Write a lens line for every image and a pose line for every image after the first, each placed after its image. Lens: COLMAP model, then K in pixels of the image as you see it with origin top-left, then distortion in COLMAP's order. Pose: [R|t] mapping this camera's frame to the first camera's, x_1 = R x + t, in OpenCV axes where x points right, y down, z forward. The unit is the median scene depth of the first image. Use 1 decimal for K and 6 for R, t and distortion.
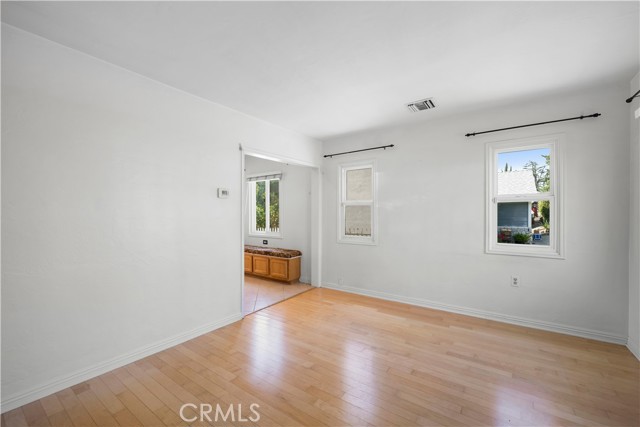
lens RADIAL K [[263.6, 0, 320.0], [0, 263.6, 213.5], [0, 0, 1]] dist [-0.000467, -0.000087]
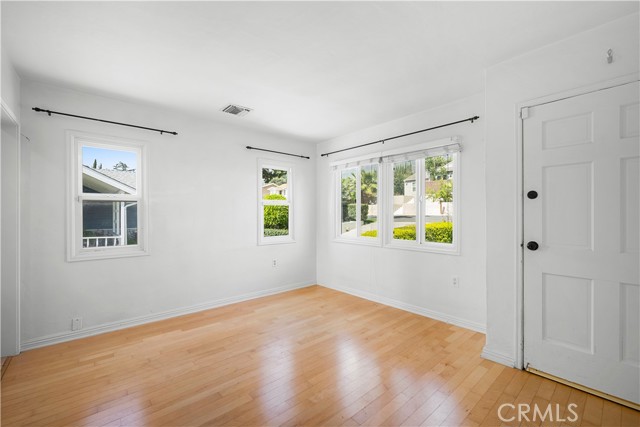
lens RADIAL K [[272.2, 0, 323.7], [0, 272.2, 215.1], [0, 0, 1]] dist [-0.000407, 0.000055]
pose [[0.220880, -0.000972, 0.975301, -0.600456], [-0.000668, 0.999999, 0.001148, 0.004197], [-0.975301, -0.000905, 0.220879, 0.431548]]
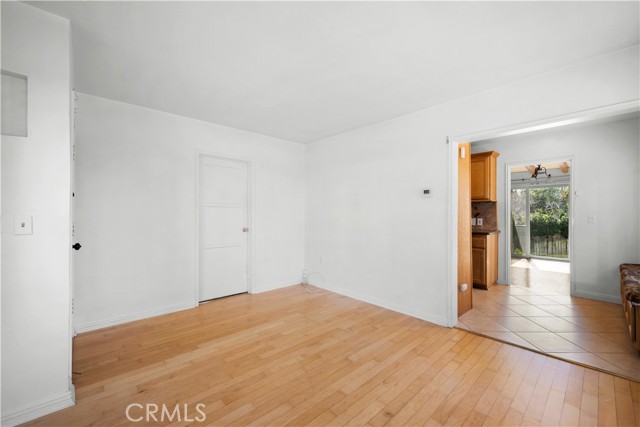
lens RADIAL K [[263.6, 0, 320.0], [0, 263.6, 213.5], [0, 0, 1]] dist [-0.000467, -0.000087]
pose [[-0.205448, 0.004363, -0.978658, 0.733925], [0.002350, 0.999989, 0.003965, 0.000359], [0.978665, -0.001485, -0.205456, 0.803707]]
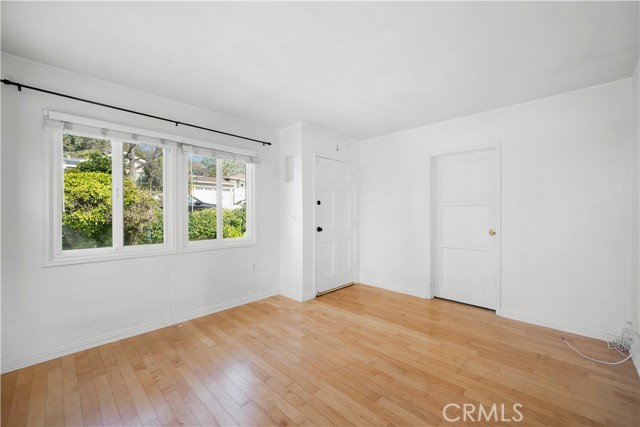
lens RADIAL K [[254.1, 0, 320.0], [0, 254.1, 213.5], [0, 0, 1]] dist [0.000535, 0.000033]
pose [[-0.988694, 0.003608, 0.149905, 0.019757], [0.003707, 0.999993, 0.000379, 0.005846], [-0.149903, 0.000931, -0.988700, 1.316572]]
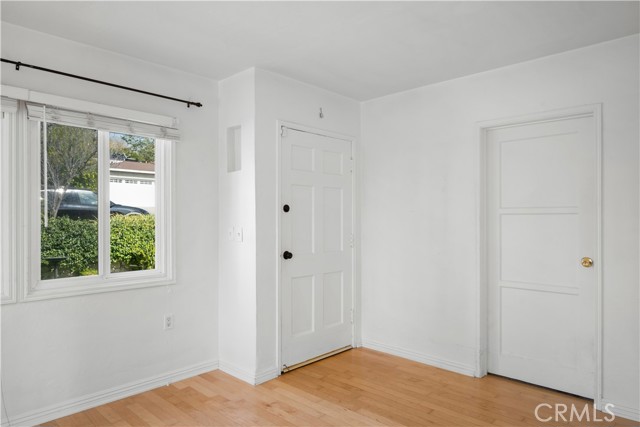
lens RADIAL K [[407.7, 0, 320.7], [0, 407.7, 218.5], [0, 0, 1]] dist [-0.002095, -0.001296]
pose [[-0.990888, 0.003966, 0.134632, -0.037165], [0.003302, 0.999981, -0.005149, -0.012592], [-0.134650, -0.004657, -0.990882, 1.197482]]
